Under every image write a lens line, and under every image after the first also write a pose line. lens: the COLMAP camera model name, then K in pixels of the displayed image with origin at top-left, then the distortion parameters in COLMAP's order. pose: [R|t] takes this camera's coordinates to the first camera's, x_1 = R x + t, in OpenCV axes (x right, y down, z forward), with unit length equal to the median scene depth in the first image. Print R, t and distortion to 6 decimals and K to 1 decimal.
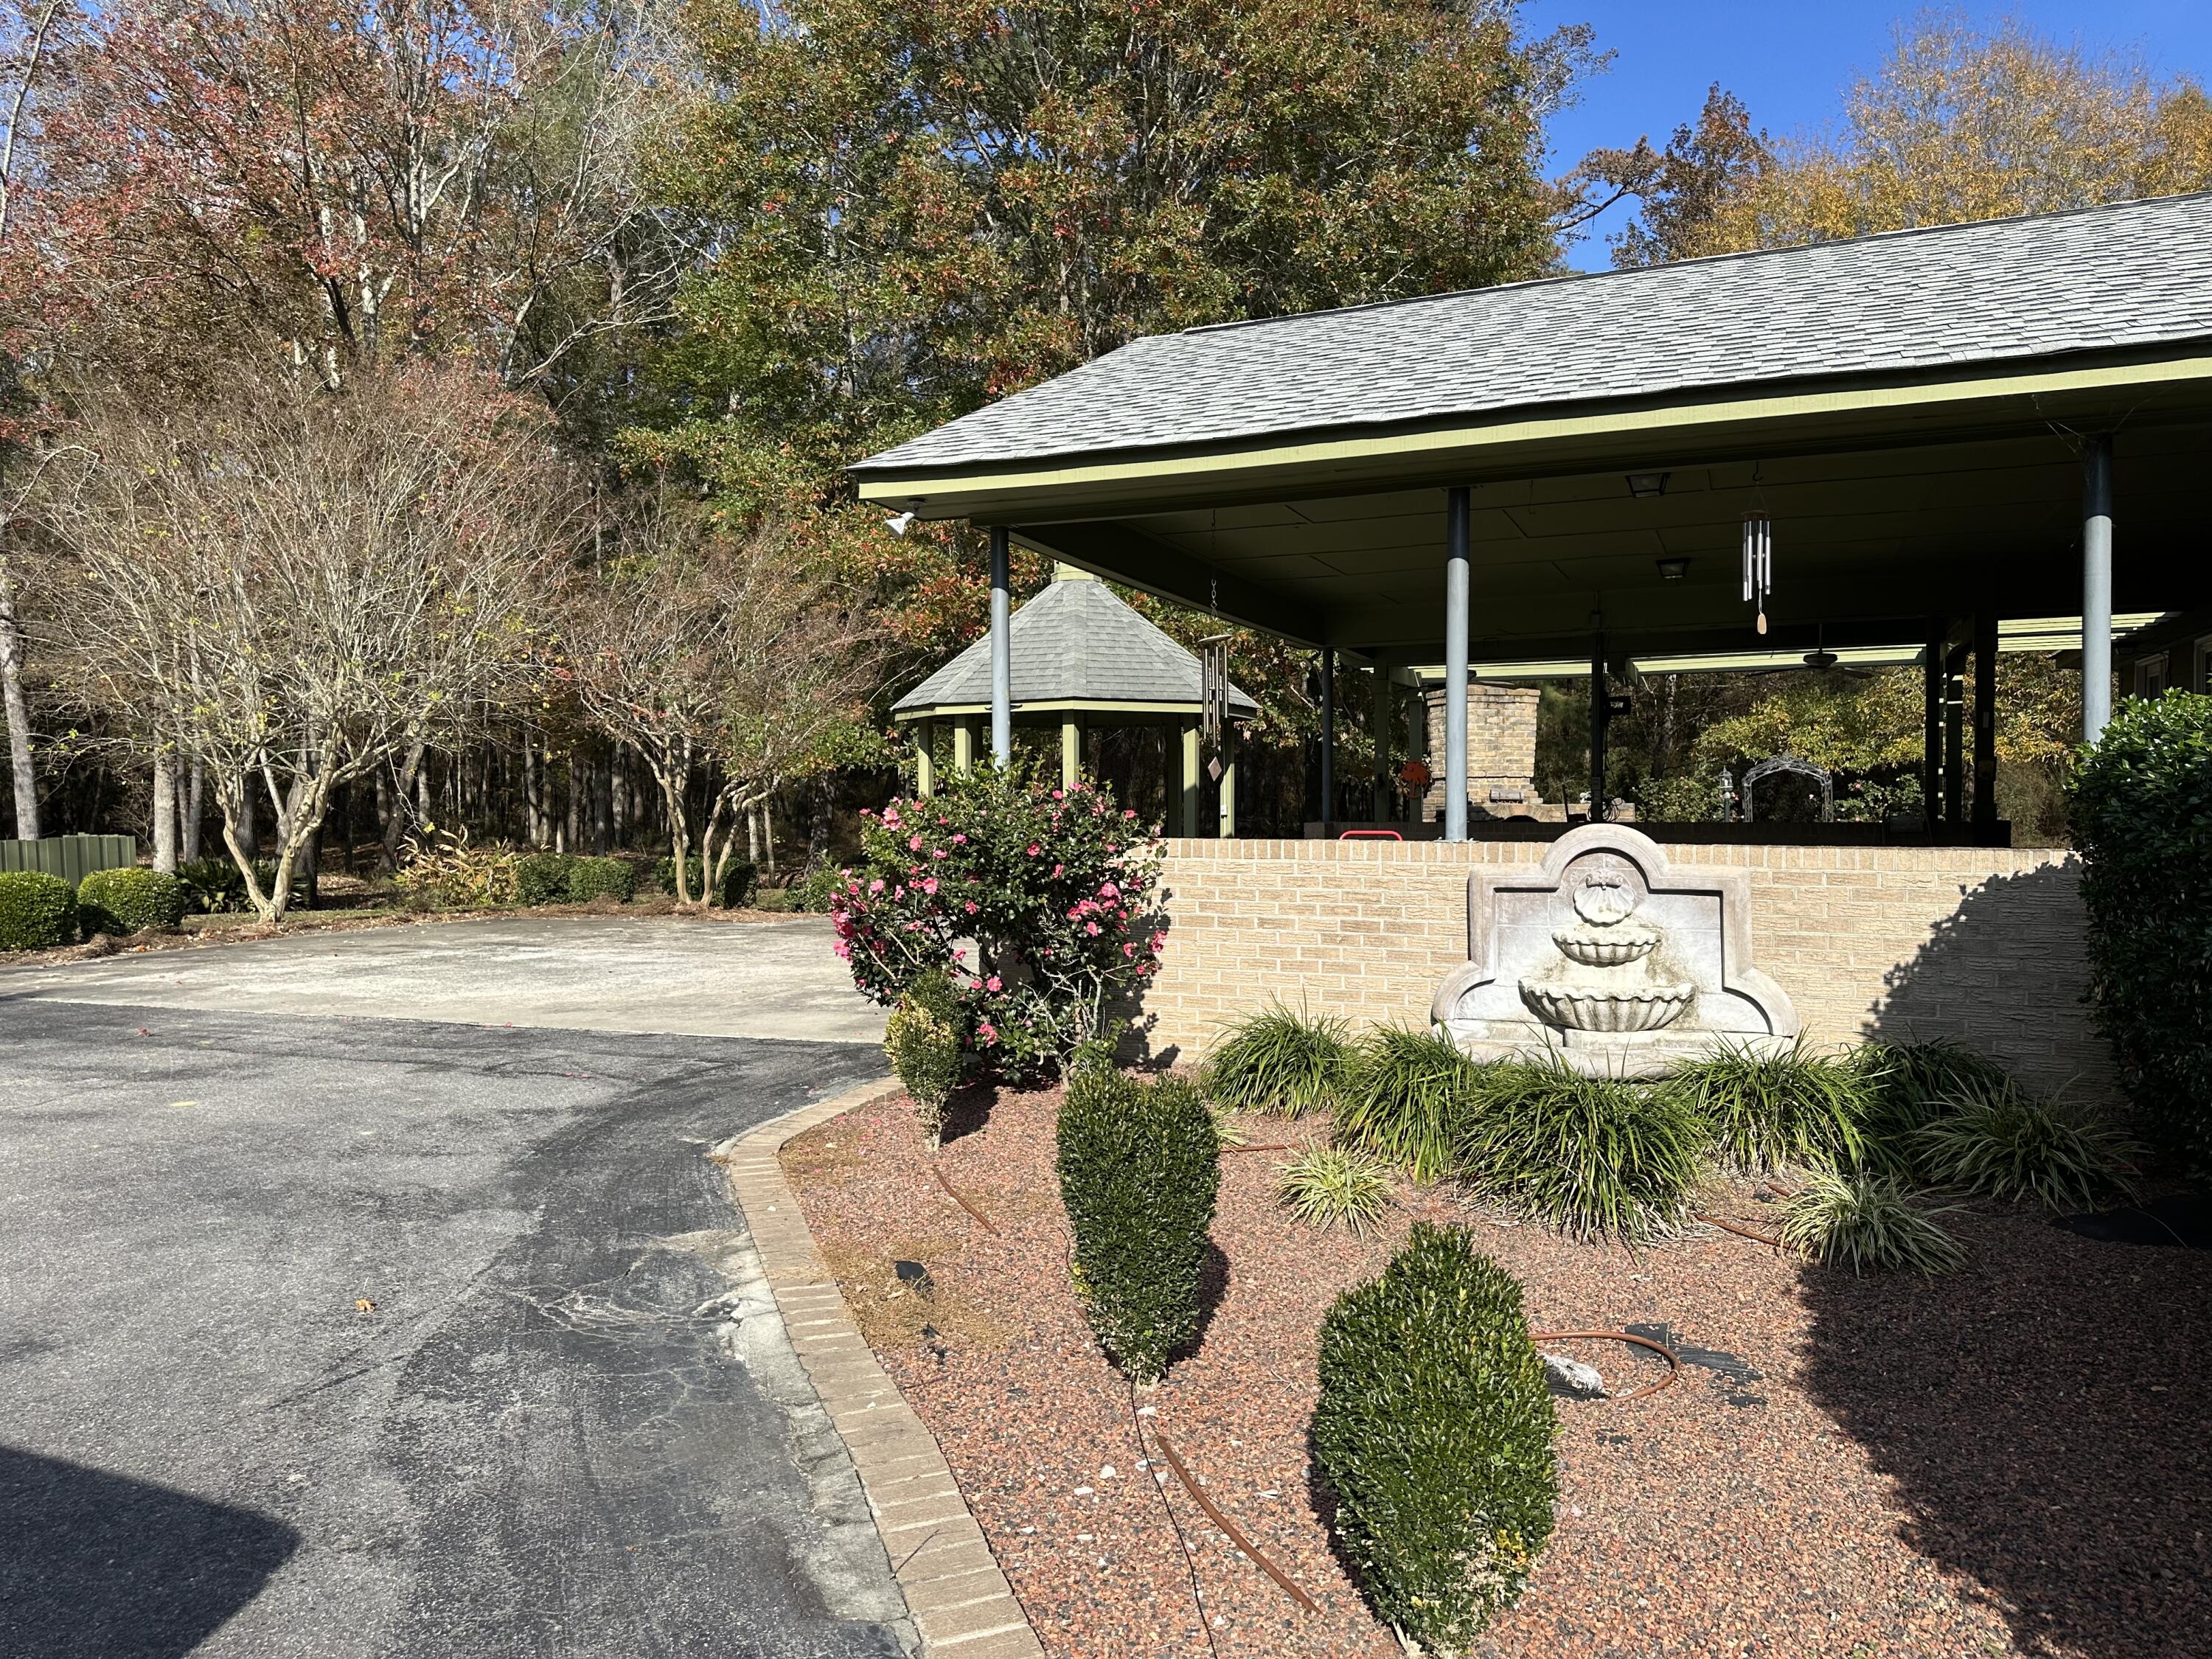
lens RADIAL K [[1540.6, 0, 1098.1], [0, 1540.6, 832.7], [0, 0, 1]] dist [0.082882, -0.126666]
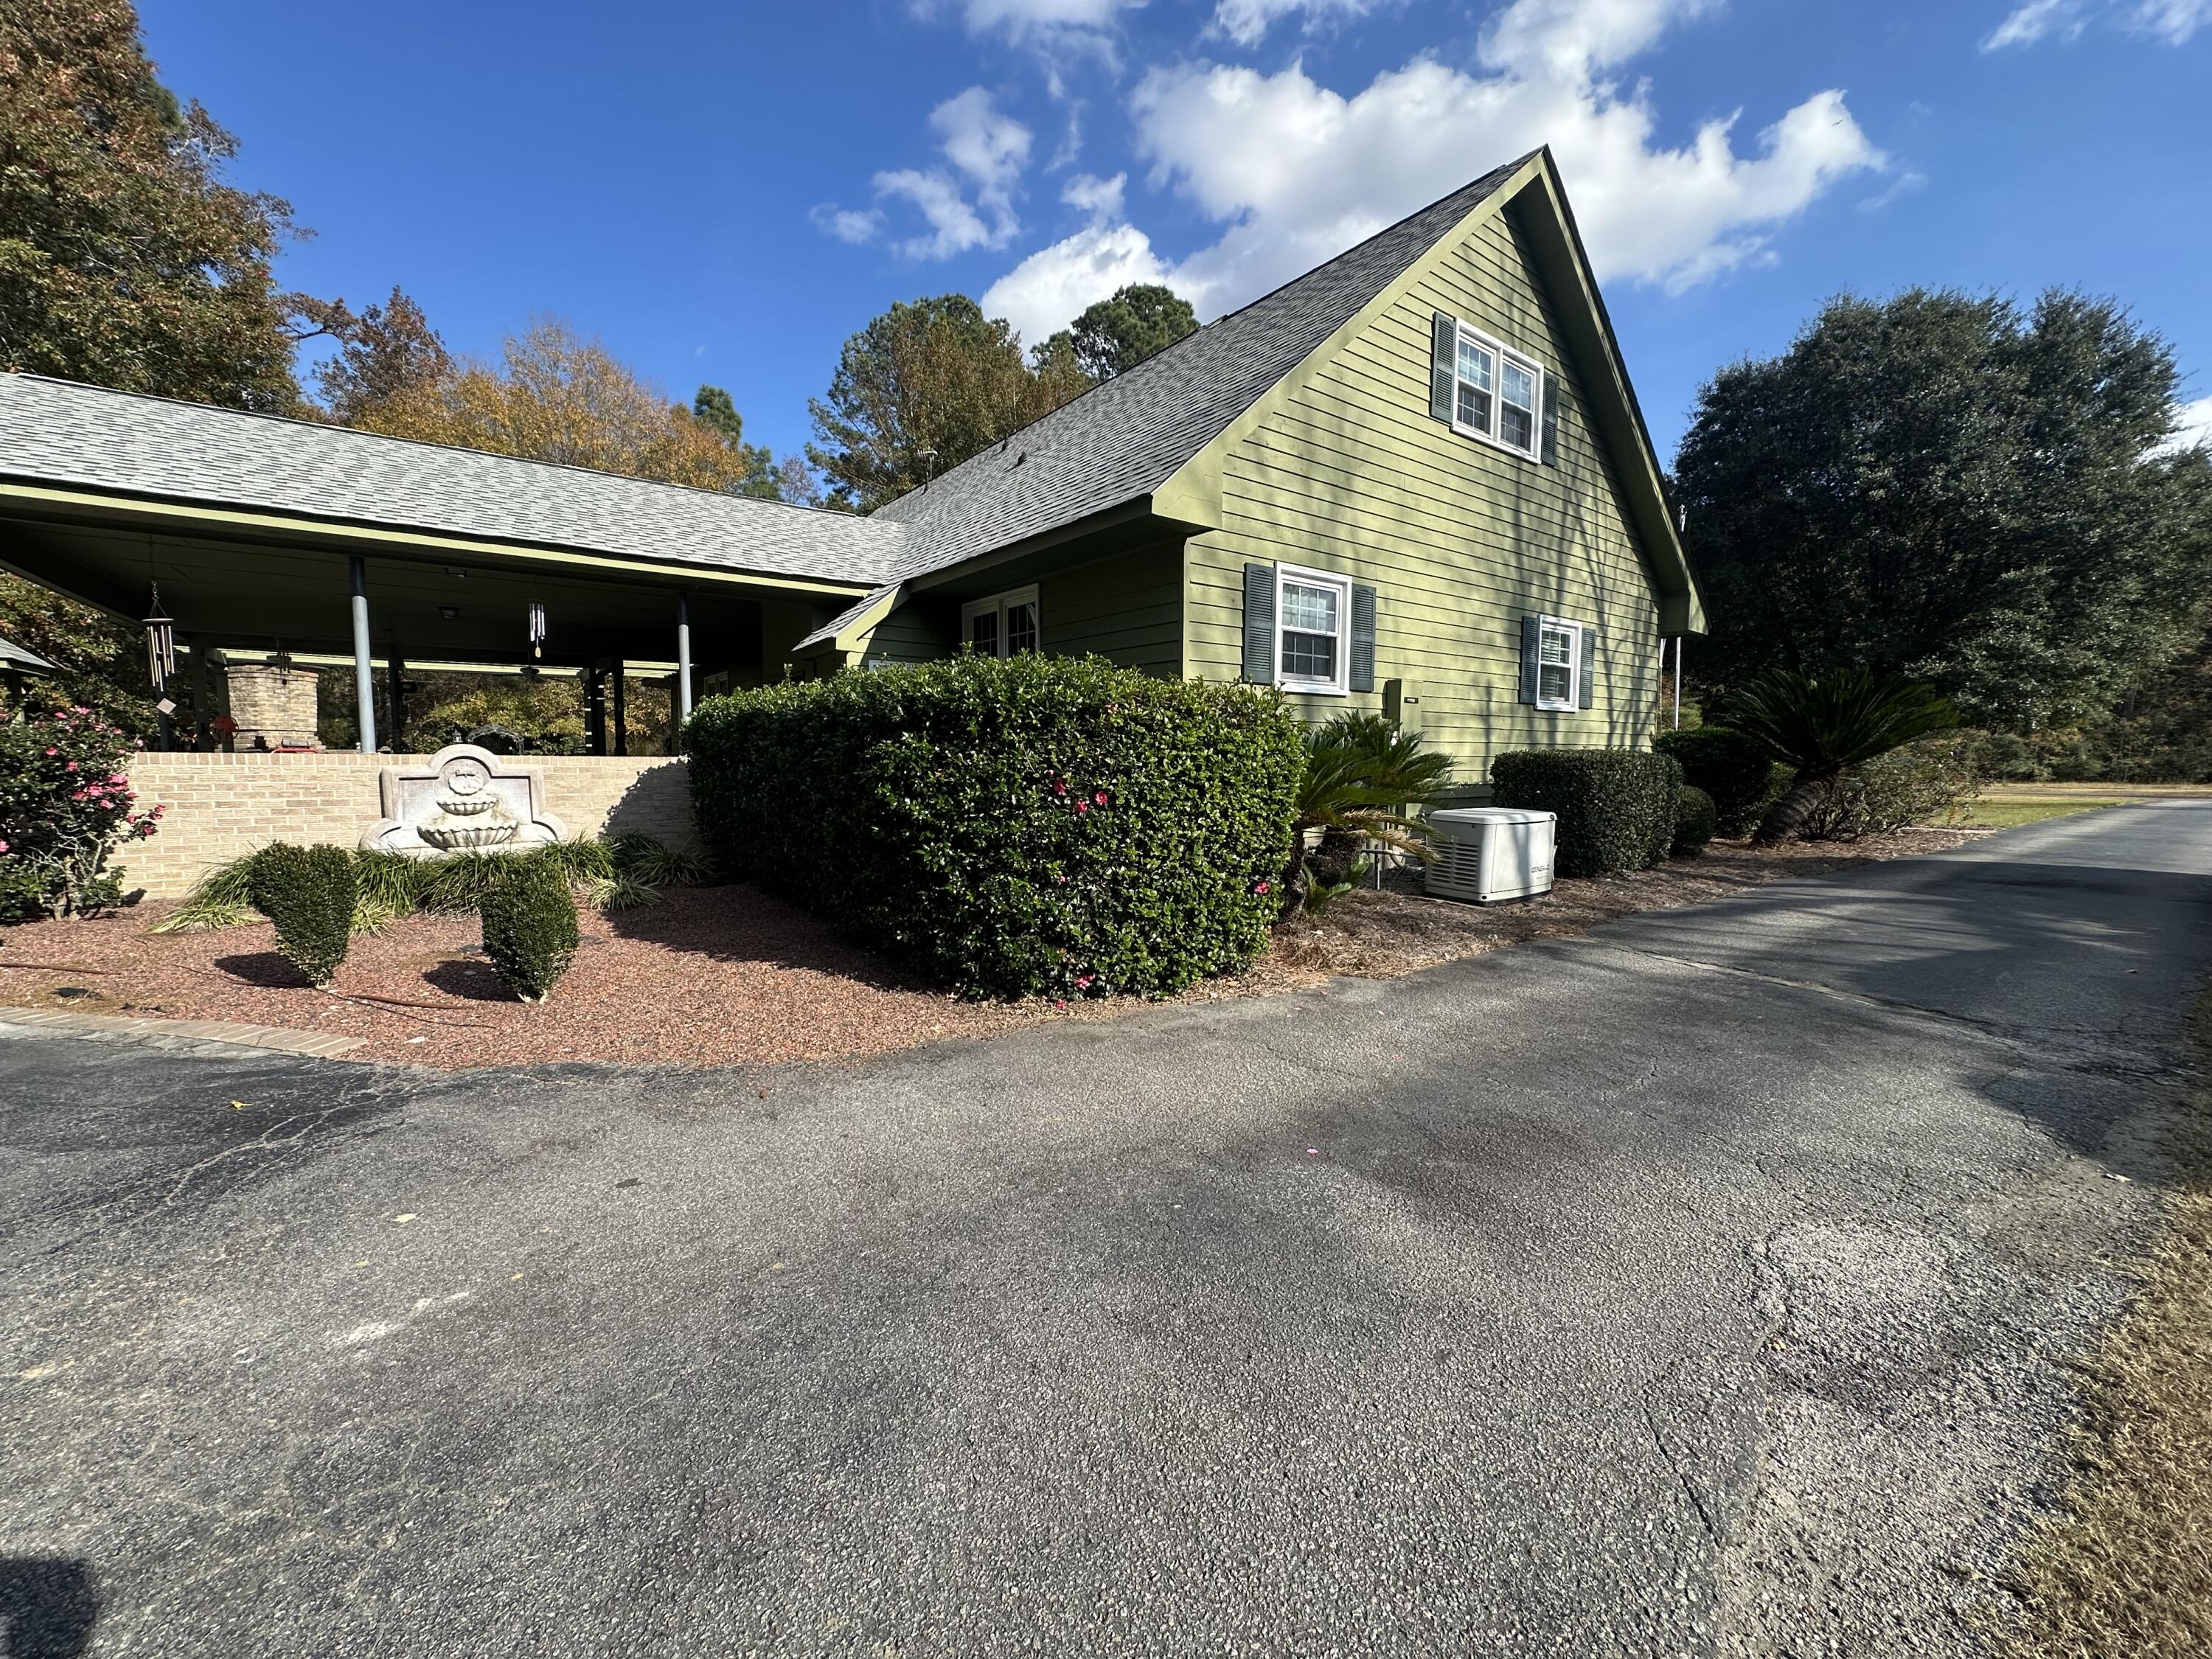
lens RADIAL K [[885.1, 0, 1106.0], [0, 885.1, 829.5], [0, 0, 1]] dist [-0.001703, -0.000184]
pose [[0.498385, -0.063569, 0.864622, -0.244201], [0.013981, 0.997768, 0.065299, 0.039070], [-0.866843, -0.020455, 0.498161, -0.278170]]
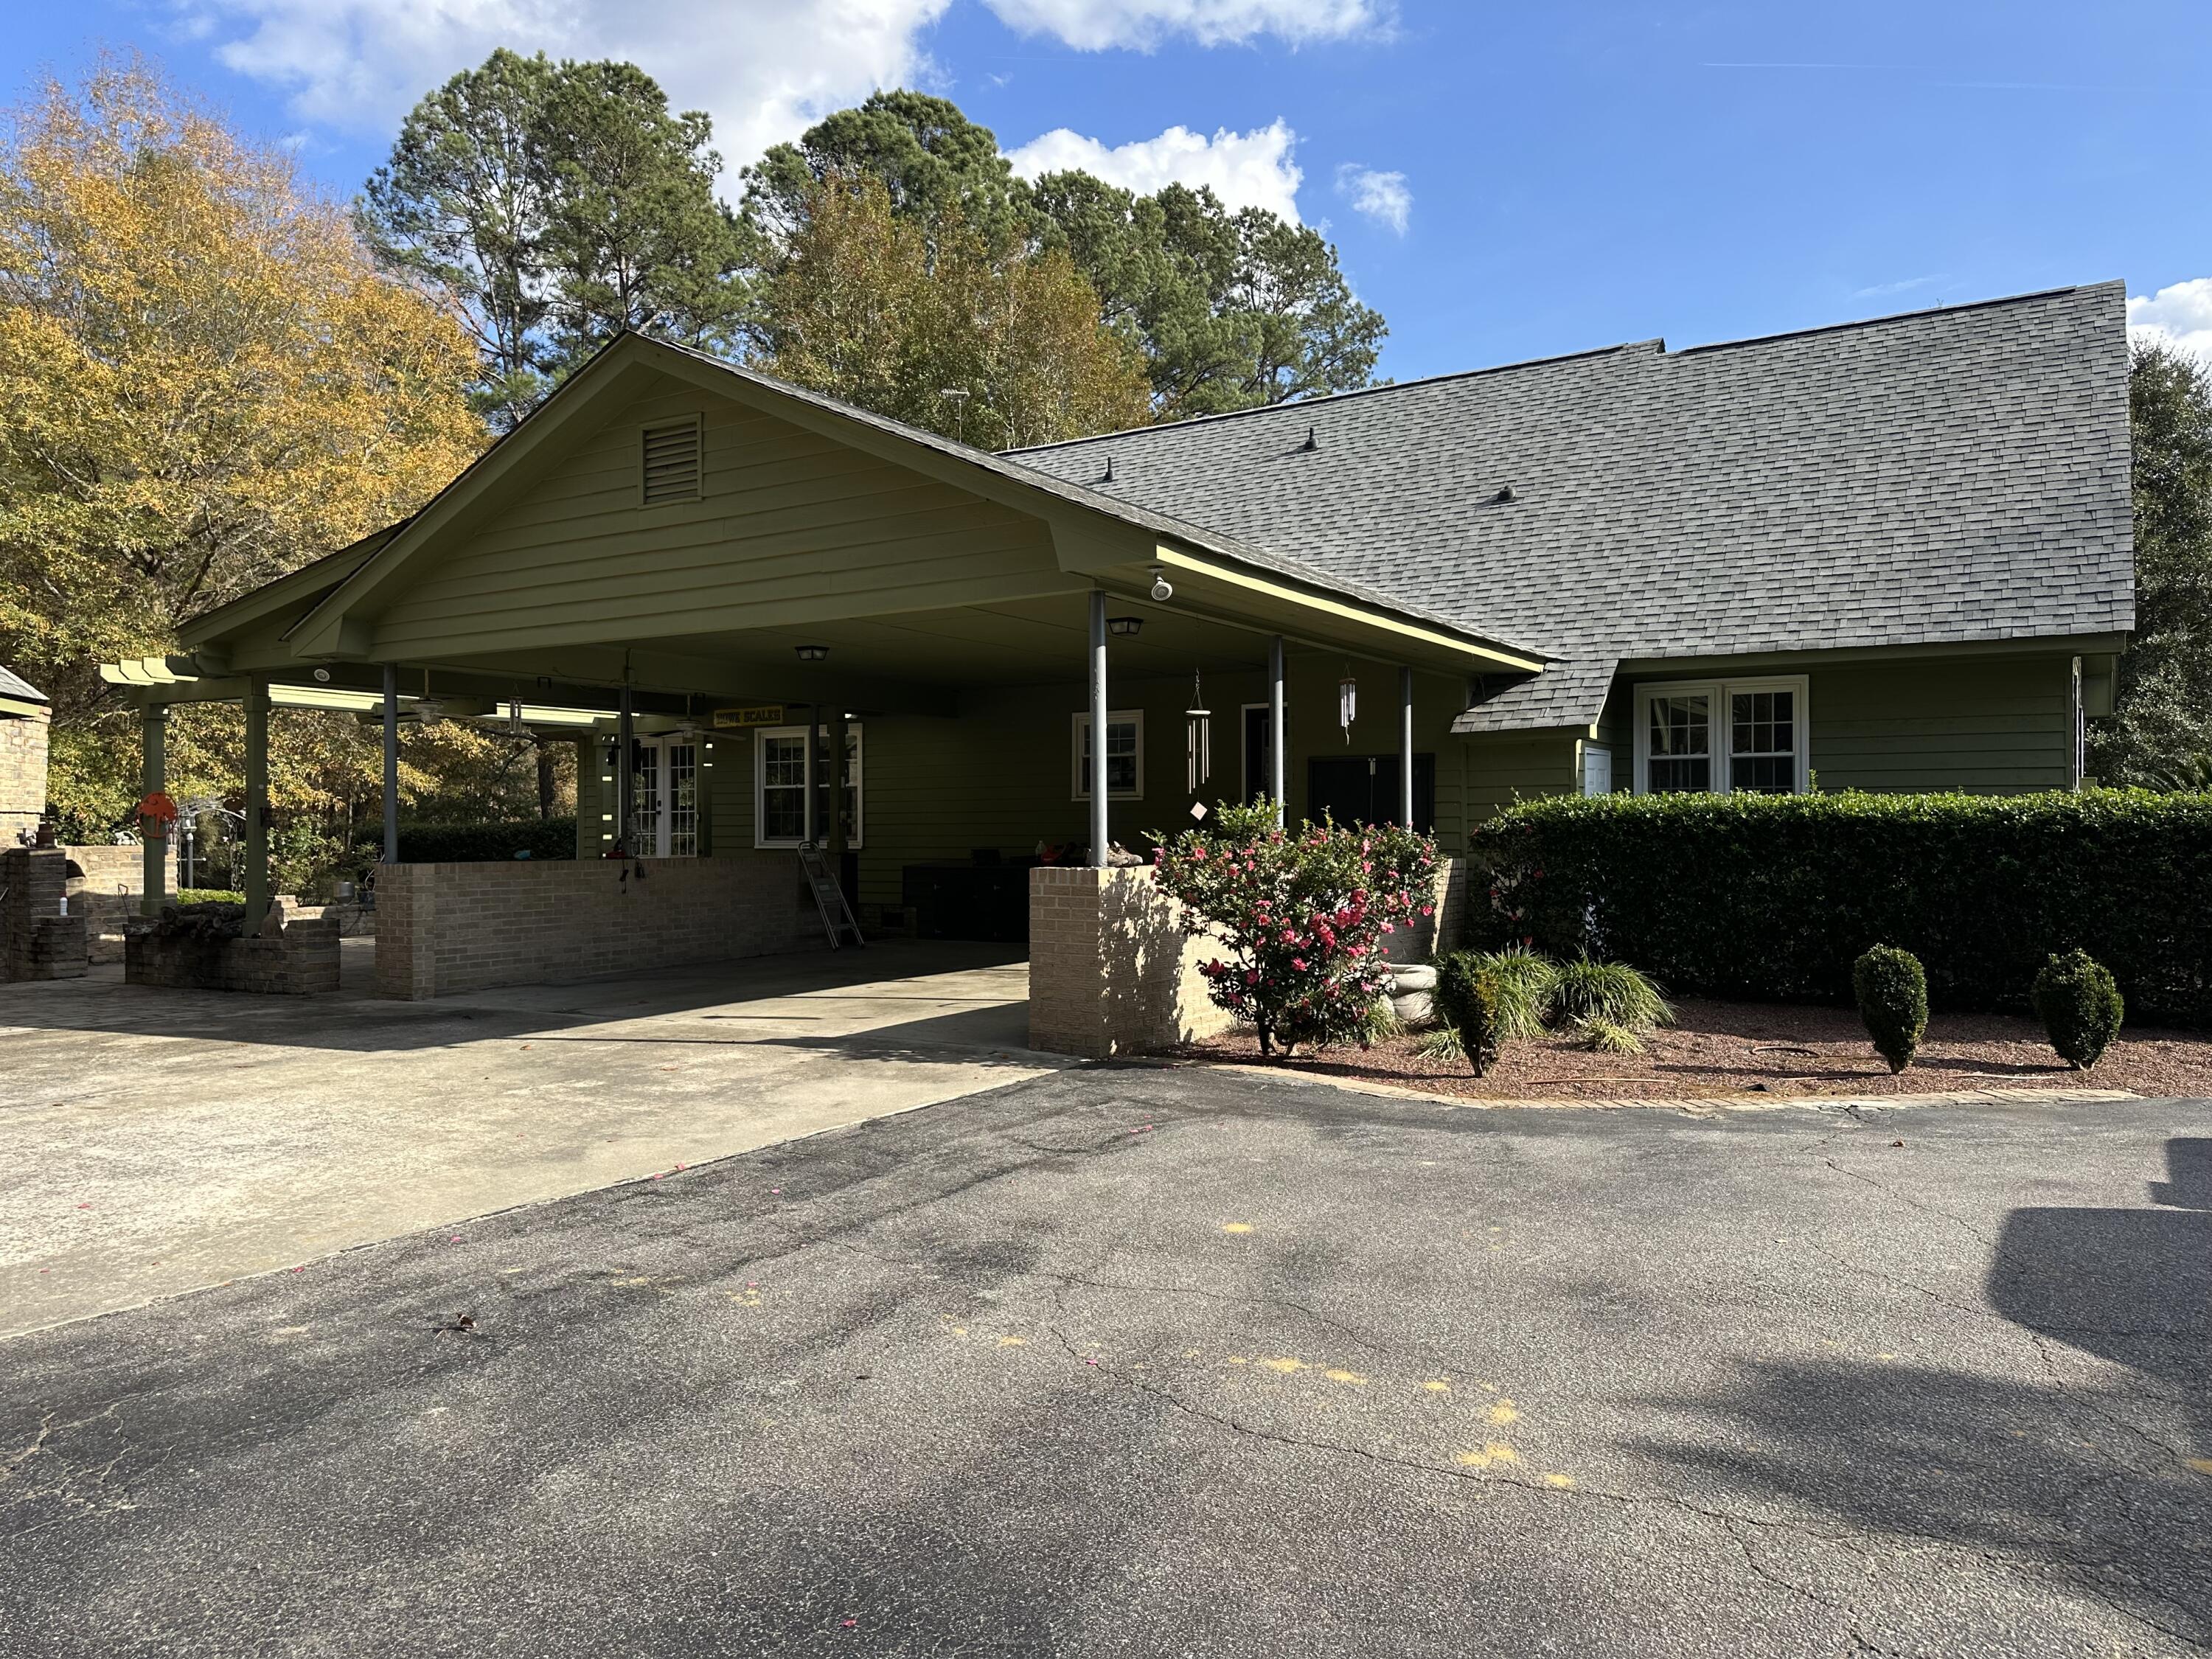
lens RADIAL K [[1540.6, 0, 1098.1], [0, 1540.6, 832.7], [0, 0, 1]] dist [0.082882, -0.126666]
pose [[0.170005, 0.004652, 0.985432, -1.327769], [0.023416, 0.999687, -0.008758, -0.015270], [-0.985165, 0.024564, 0.169843, 0.927258]]
